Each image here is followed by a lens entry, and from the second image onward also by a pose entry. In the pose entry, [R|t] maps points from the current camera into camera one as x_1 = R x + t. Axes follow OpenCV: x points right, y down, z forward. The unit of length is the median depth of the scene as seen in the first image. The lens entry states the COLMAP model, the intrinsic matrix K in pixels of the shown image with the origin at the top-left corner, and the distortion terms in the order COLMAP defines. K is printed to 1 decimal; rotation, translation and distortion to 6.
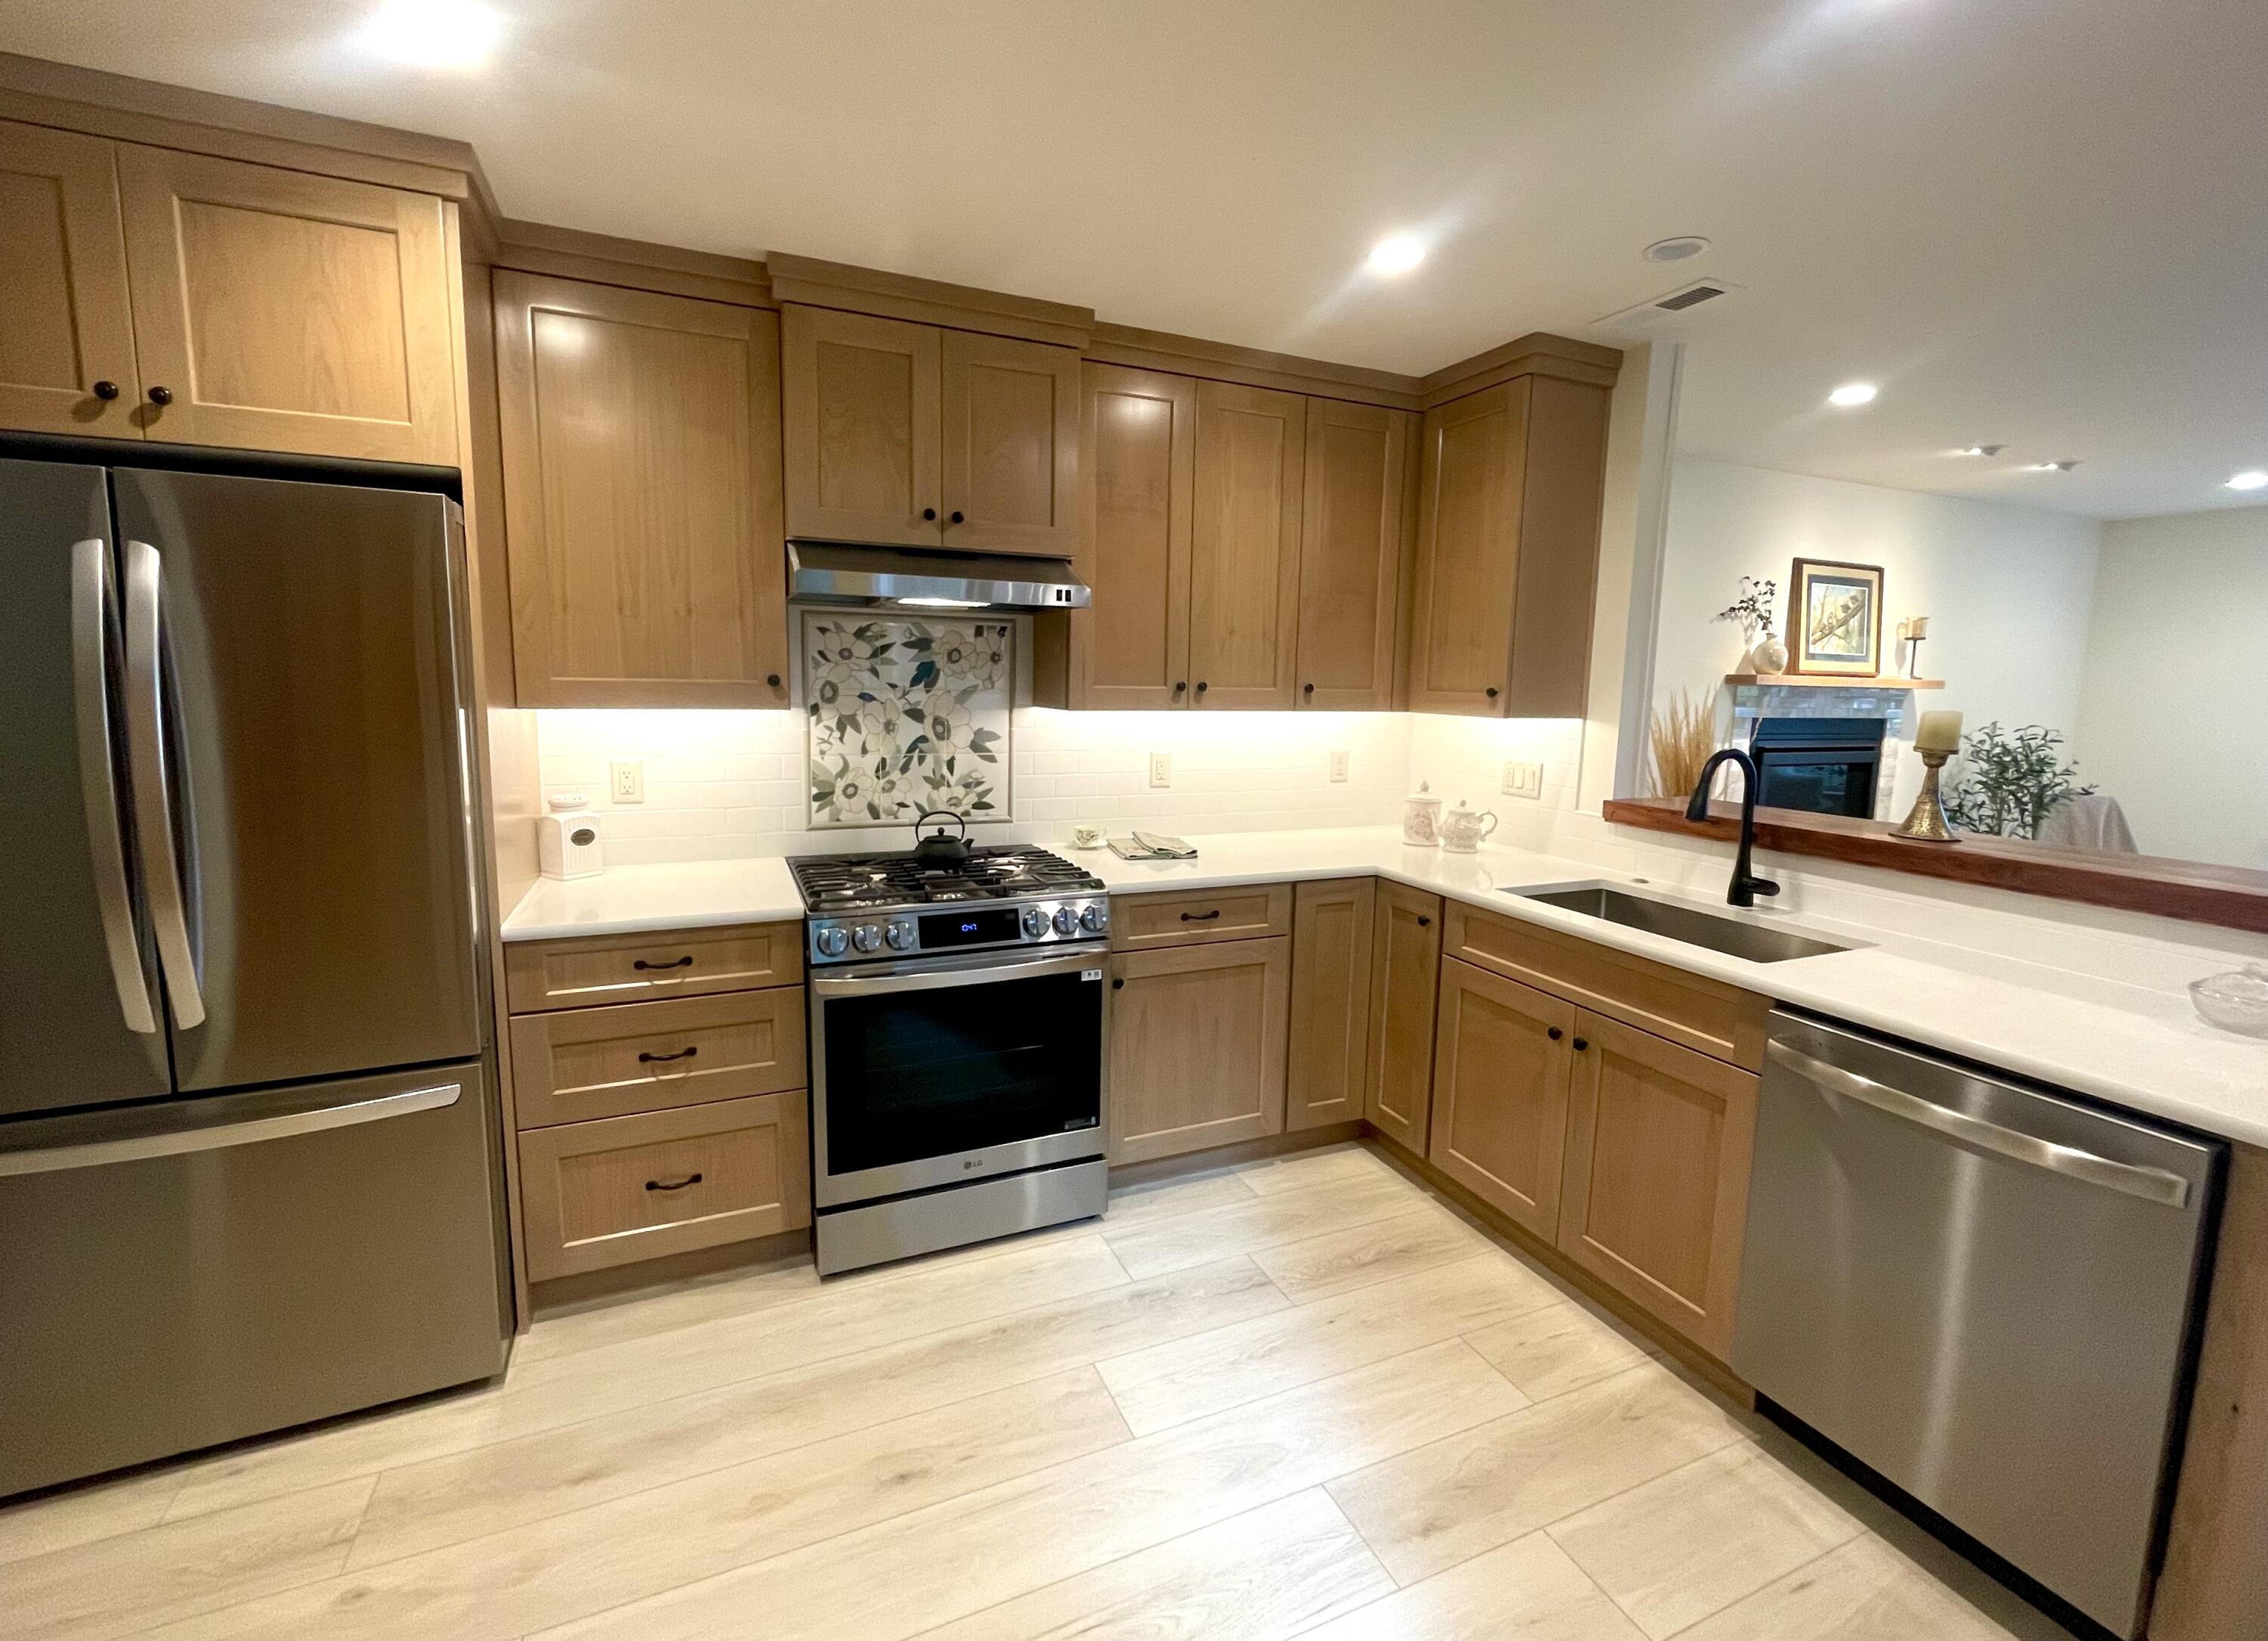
lens RADIAL K [[979.9, 0, 1137.7], [0, 979.9, 798.6], [0, 0, 1]] dist [0.001520, -0.001686]
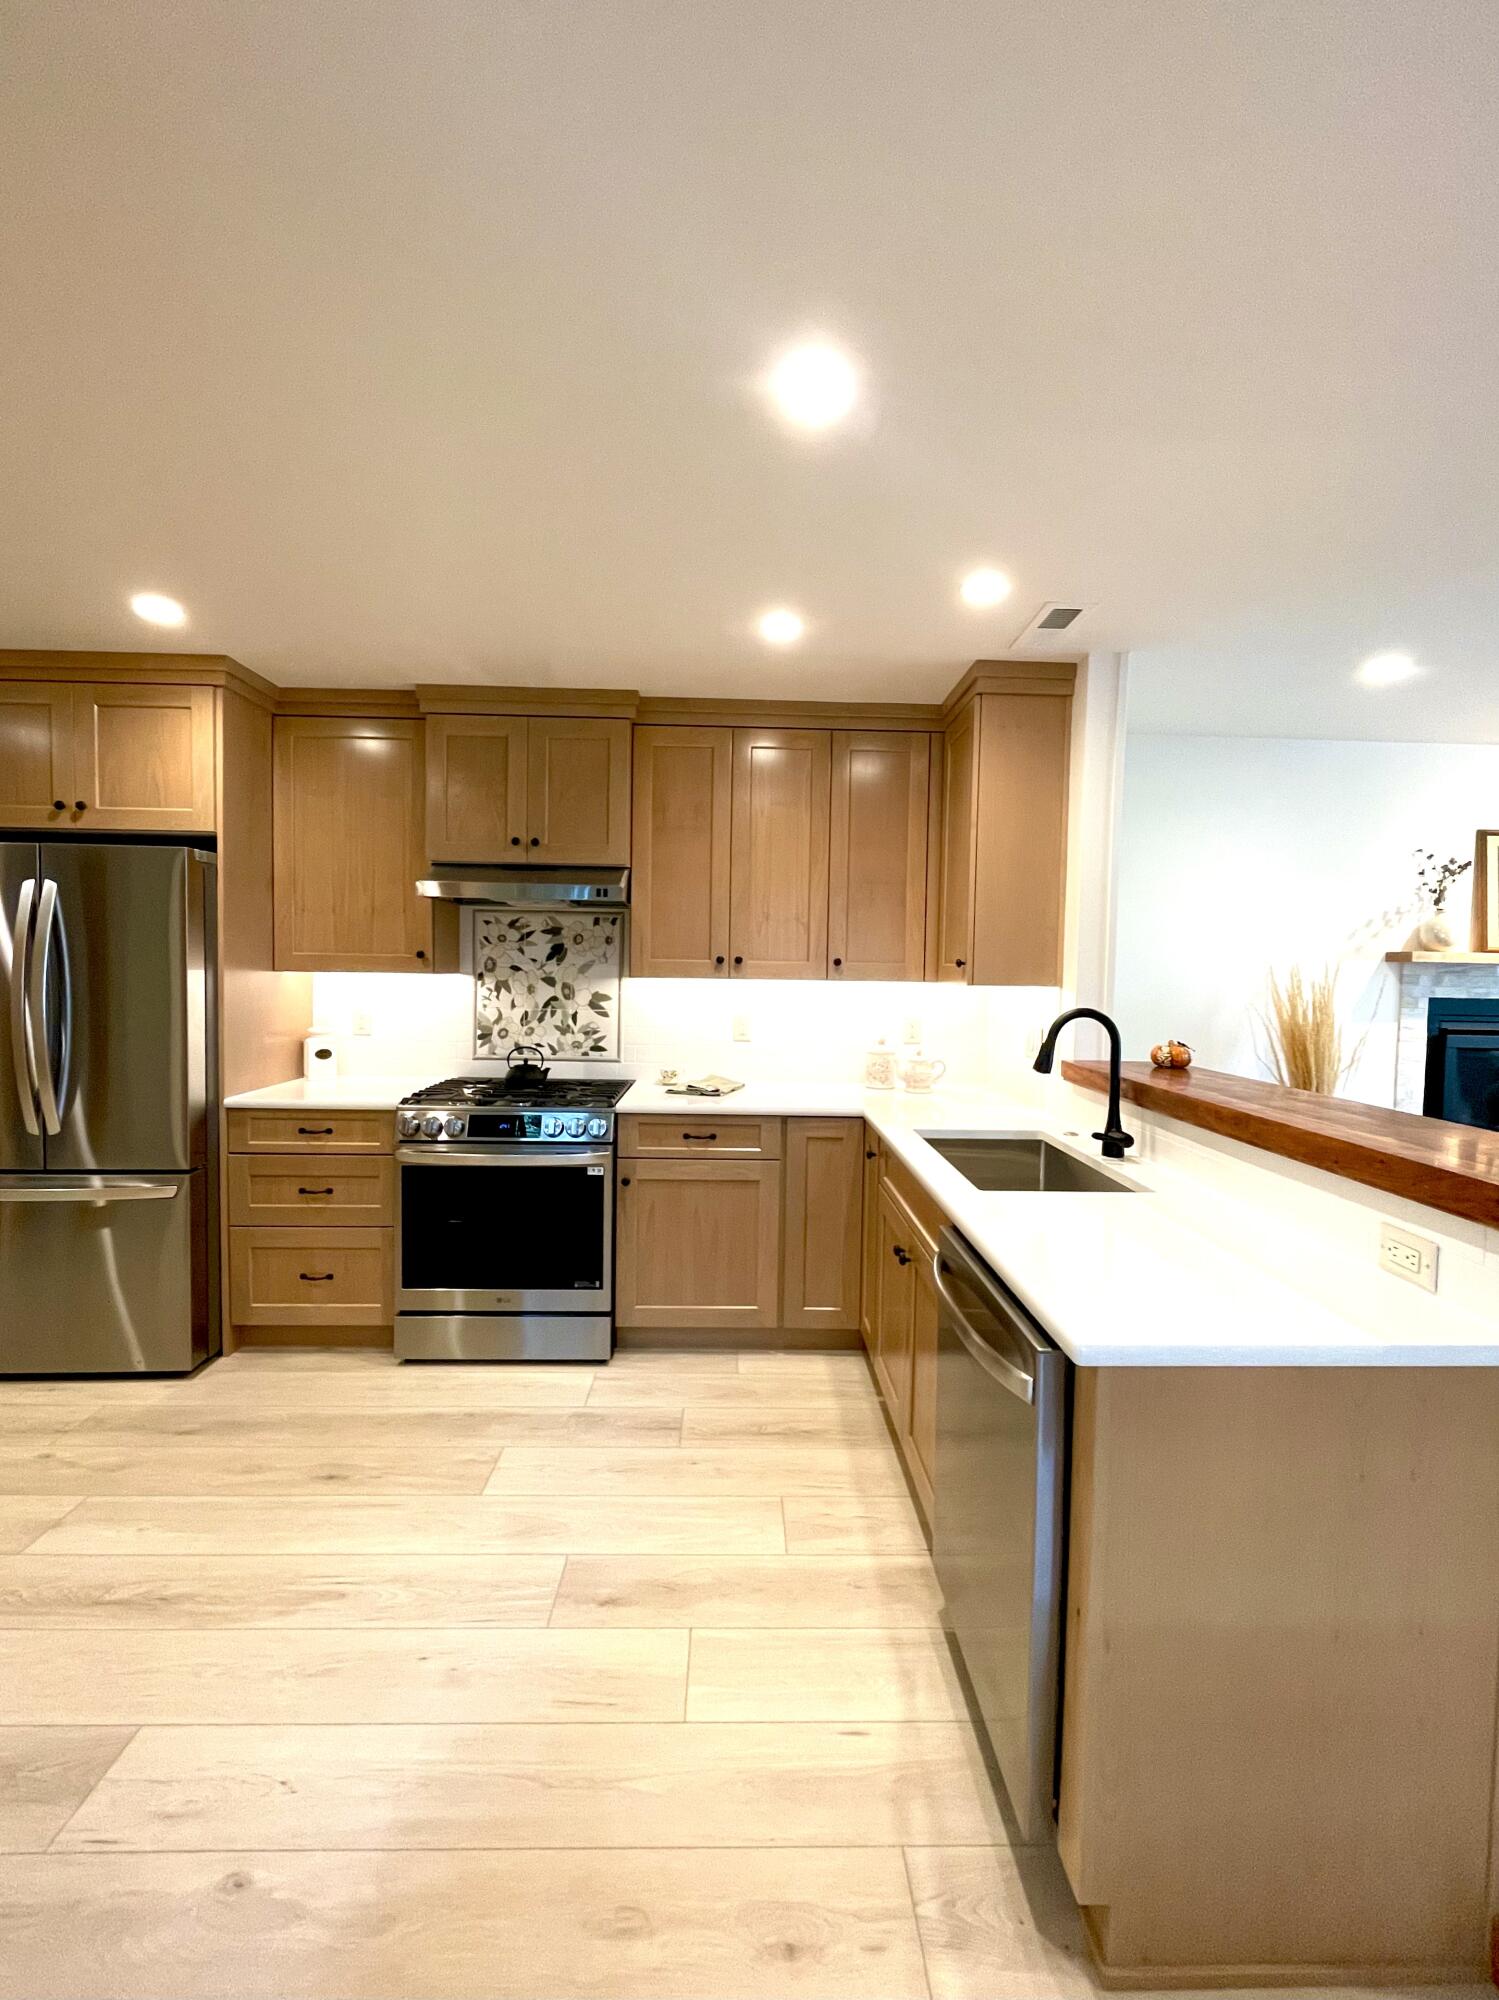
lens RADIAL K [[845.0, 0, 756.2], [0, 845.0, 1003.9], [0, 0, 1]] dist [-0.003877, -0.000041]
pose [[0.926130, 0.013145, -0.376975, 0.514198], [-0.046061, 0.995855, -0.078436, 0.028736], [0.374381, 0.090005, 0.922896, -0.002743]]
